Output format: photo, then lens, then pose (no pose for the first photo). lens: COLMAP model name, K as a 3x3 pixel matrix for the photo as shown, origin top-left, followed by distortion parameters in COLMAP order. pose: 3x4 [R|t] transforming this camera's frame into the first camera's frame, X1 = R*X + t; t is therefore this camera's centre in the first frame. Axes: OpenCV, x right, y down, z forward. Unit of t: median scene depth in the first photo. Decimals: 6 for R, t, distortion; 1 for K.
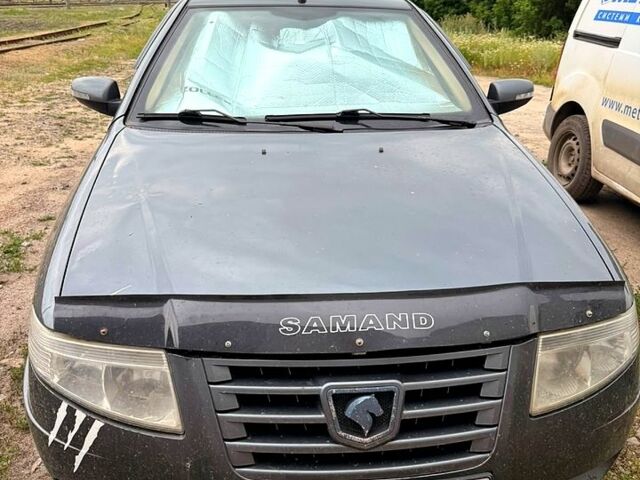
lens RADIAL K [[610.6, 0, 320.0], [0, 610.6, 240.0], [0, 0, 1]] dist [0.112461, -0.215983]
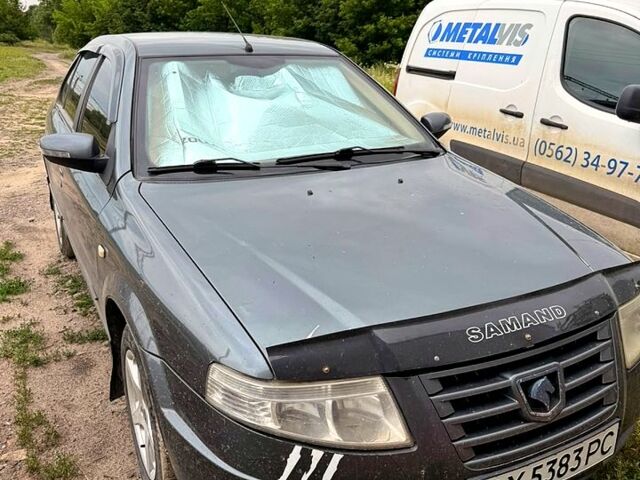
lens RADIAL K [[610.6, 0, 320.0], [0, 610.6, 240.0], [0, 0, 1]] dist [0.112461, -0.215983]
pose [[0.922605, -0.128078, 0.363862, -0.428370], [0.143577, 0.989514, -0.015747, -0.037341], [-0.358030, 0.066770, 0.931320, -0.006991]]
